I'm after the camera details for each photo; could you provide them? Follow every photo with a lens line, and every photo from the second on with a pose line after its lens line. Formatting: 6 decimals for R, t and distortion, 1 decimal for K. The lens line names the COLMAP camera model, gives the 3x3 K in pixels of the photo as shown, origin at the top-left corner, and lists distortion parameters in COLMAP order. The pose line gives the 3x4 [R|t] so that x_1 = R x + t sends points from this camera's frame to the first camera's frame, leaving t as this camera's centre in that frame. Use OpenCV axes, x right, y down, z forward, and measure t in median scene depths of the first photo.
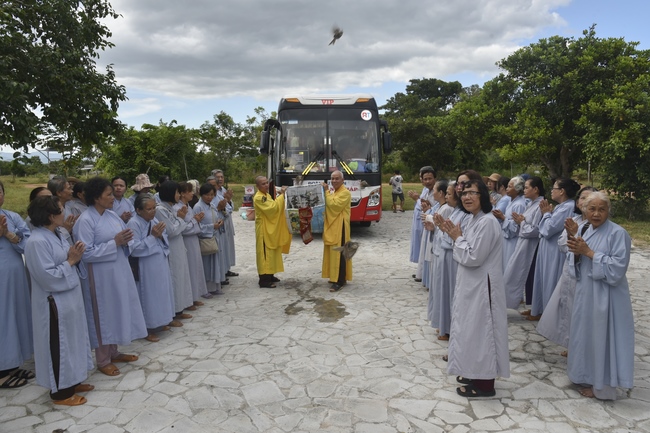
lens RADIAL K [[450.4, 0, 325.0], [0, 450.4, 216.5], [0, 0, 1]] dist [-0.045941, 0.001204]
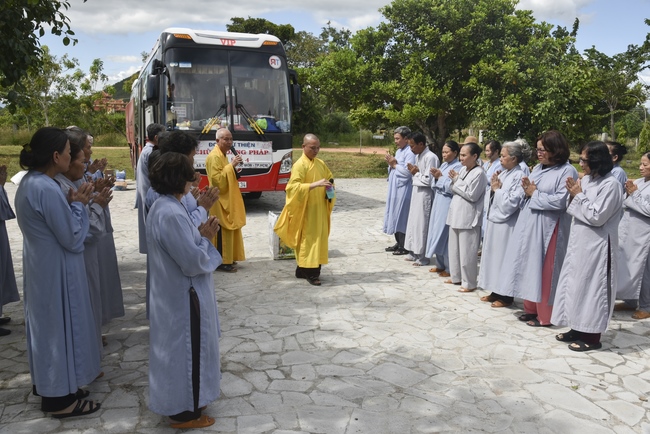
lens RADIAL K [[557.7, 0, 325.0], [0, 557.7, 217.0], [0, 0, 1]] dist [-0.039886, 0.004189]
pose [[0.938087, -0.025777, 0.345439, -0.136541], [0.008555, 0.998647, 0.051289, 0.004273], [-0.346294, -0.045158, 0.937039, 0.003308]]
